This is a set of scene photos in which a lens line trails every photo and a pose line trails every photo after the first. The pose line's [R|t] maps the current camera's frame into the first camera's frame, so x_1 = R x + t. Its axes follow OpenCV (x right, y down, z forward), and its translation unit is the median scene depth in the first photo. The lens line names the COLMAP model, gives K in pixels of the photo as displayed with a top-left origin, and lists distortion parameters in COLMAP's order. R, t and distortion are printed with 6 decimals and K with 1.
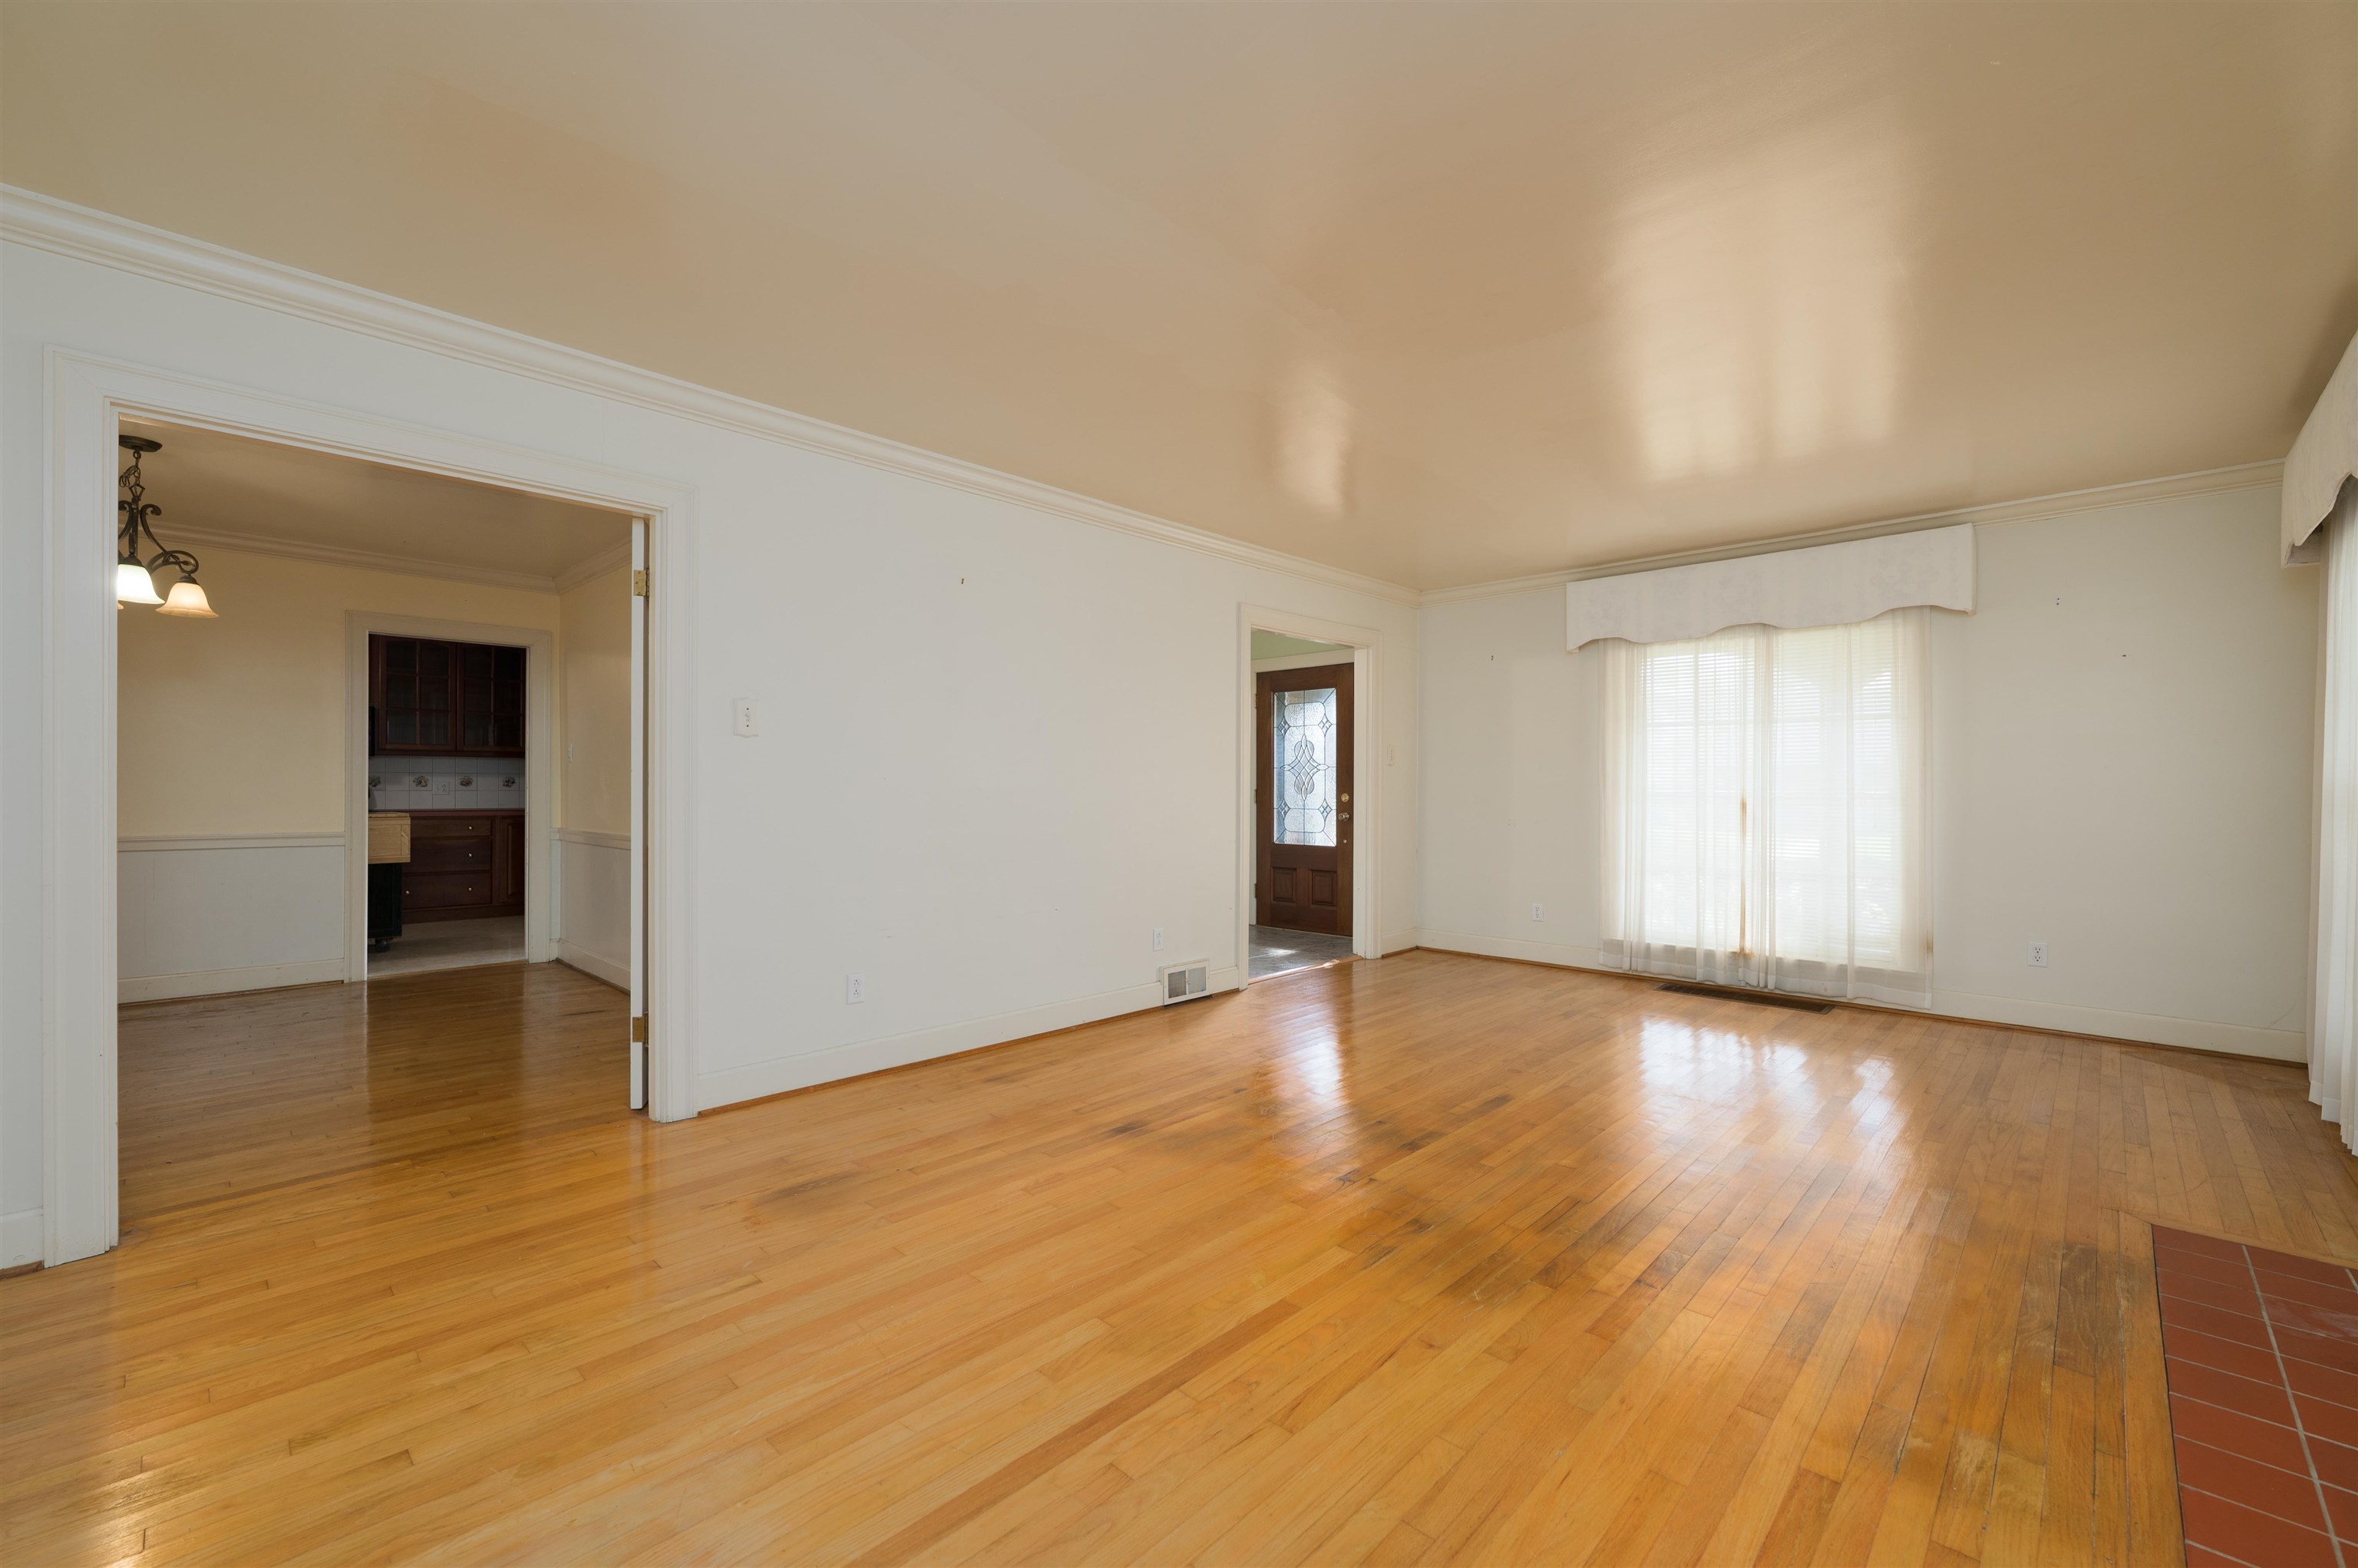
lens RADIAL K [[943.3, 0, 1178.0], [0, 943.3, 785.4], [0, 0, 1]] dist [-0.003066, -0.000351]
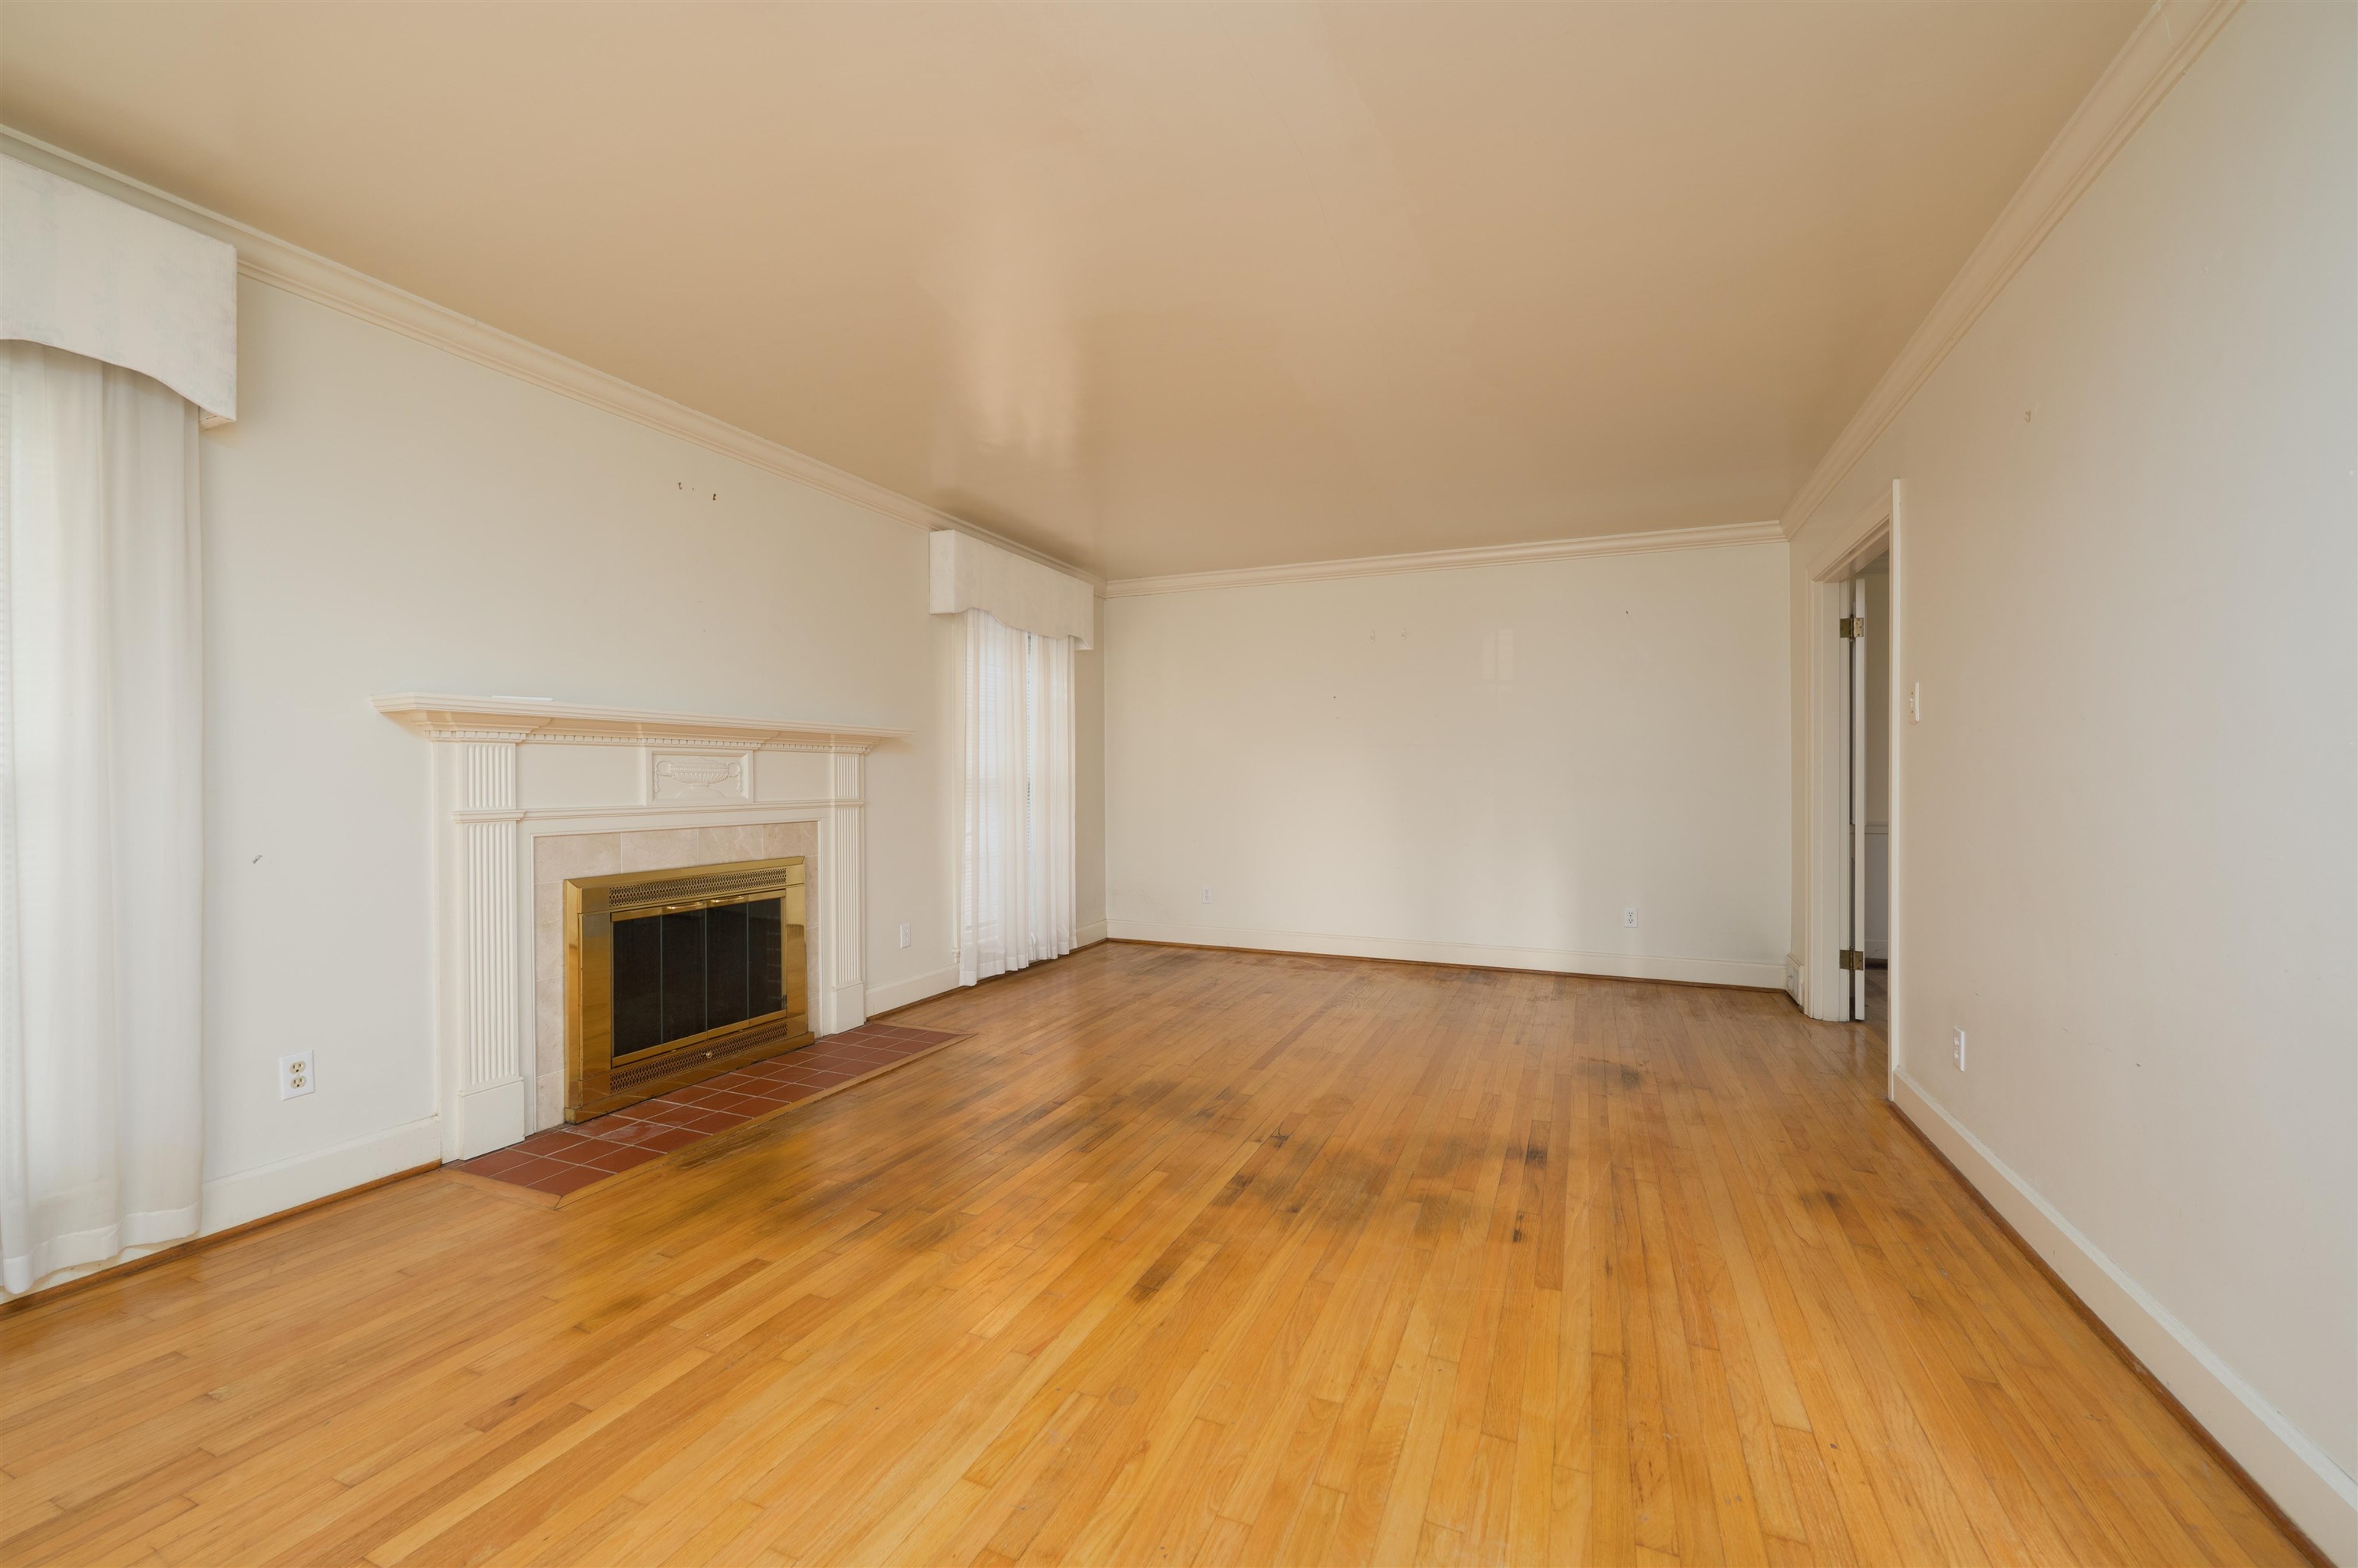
lens RADIAL K [[943.3, 0, 1180.4], [0, 943.3, 782.7], [0, 0, 1]] dist [-0.003066, -0.000351]
pose [[-0.932532, -0.001578, -0.361084, 0.637515], [-0.000996, 0.999998, -0.001797, 0.004339], [0.361086, -0.001316, -0.932532, 1.846436]]
